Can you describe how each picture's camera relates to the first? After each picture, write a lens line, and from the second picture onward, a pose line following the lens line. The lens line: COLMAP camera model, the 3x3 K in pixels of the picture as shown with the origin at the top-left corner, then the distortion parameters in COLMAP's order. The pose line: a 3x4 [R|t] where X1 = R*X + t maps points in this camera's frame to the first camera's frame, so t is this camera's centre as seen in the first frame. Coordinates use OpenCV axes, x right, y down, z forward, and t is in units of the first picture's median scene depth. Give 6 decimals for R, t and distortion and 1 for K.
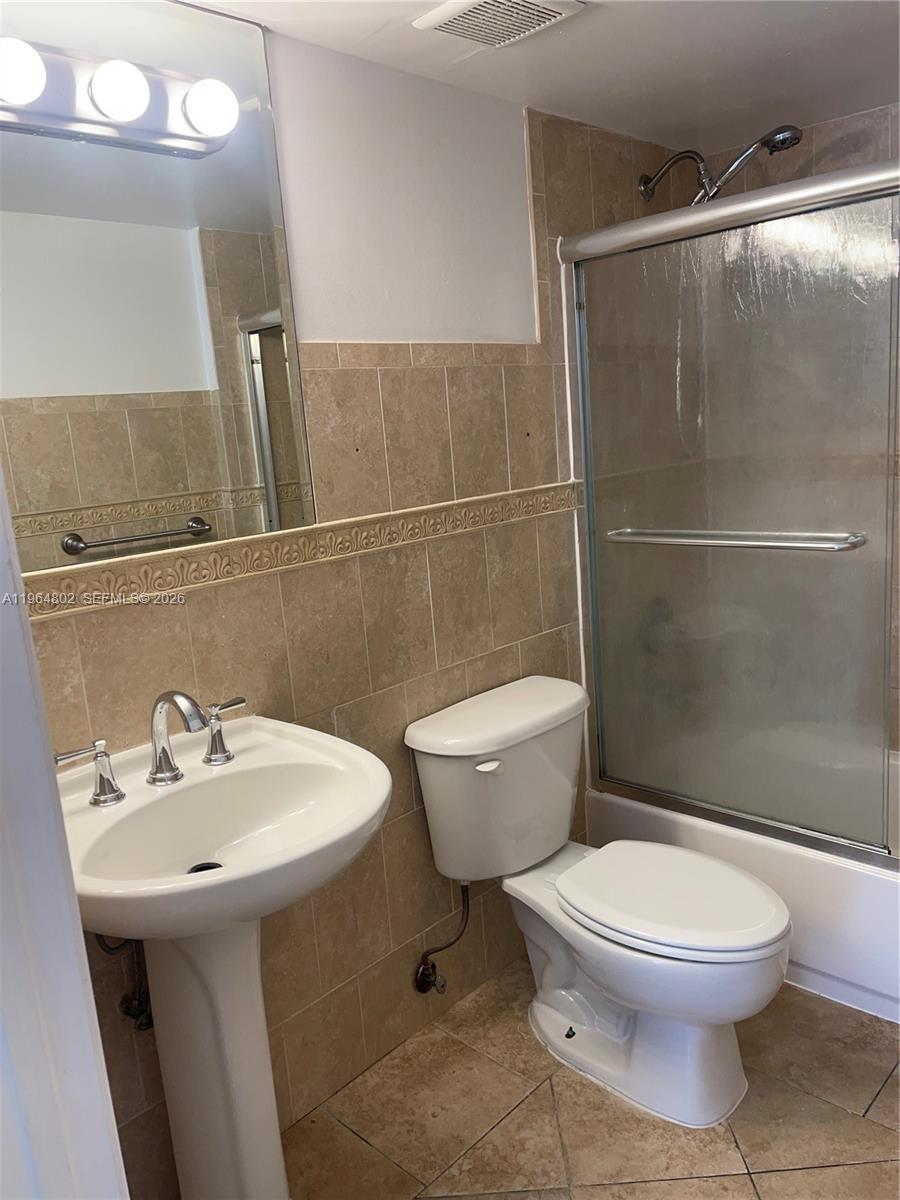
lens RADIAL K [[916.3, 0, 450.0], [0, 916.3, 600.0], [0, 0, 1]] dist [0.079468, -0.098525]
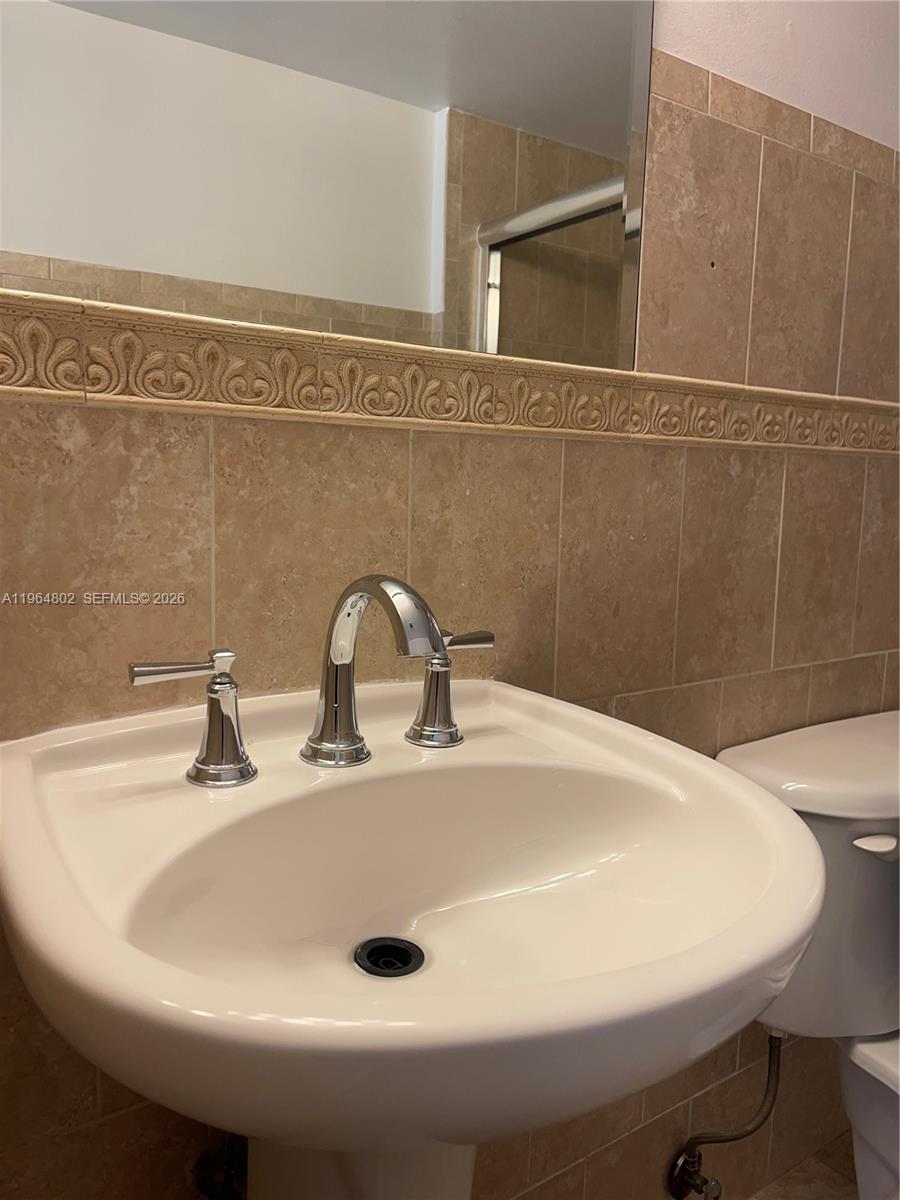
lens RADIAL K [[916.3, 0, 450.0], [0, 916.3, 600.0], [0, 0, 1]] dist [0.079468, -0.098525]
pose [[0.977643, 0.125208, -0.168927, -0.133248], [-0.135290, 0.989568, -0.049512, 0.097035], [0.160965, 0.071260, 0.984384, 0.392519]]
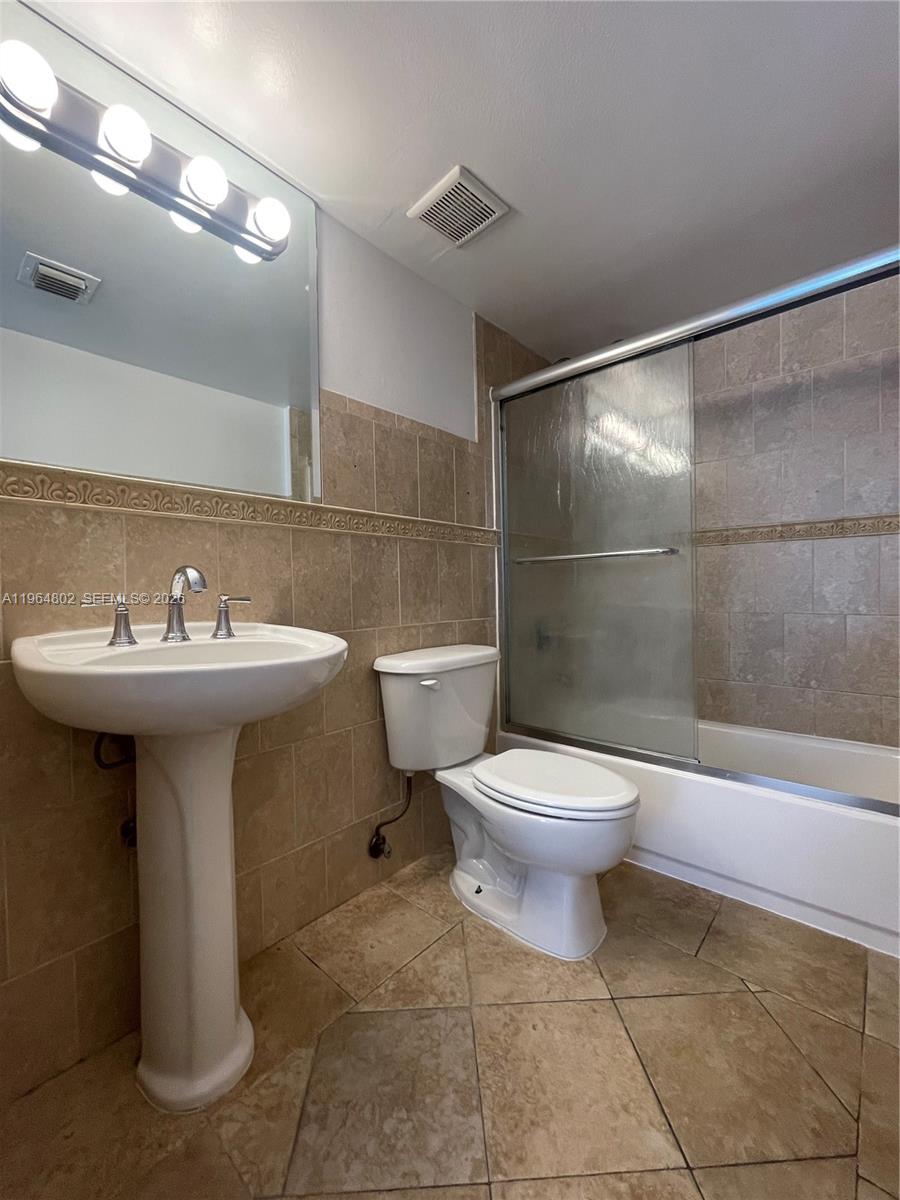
lens RADIAL K [[485.7, 0, 450.0], [0, 485.7, 600.0], [0, 0, 1]] dist [0.001618, -0.000536]
pose [[0.997842, 0.057011, 0.032573, 0.041904], [-0.050215, 0.982227, -0.180857, 0.188096], [-0.042305, 0.178831, 0.982970, 0.228468]]
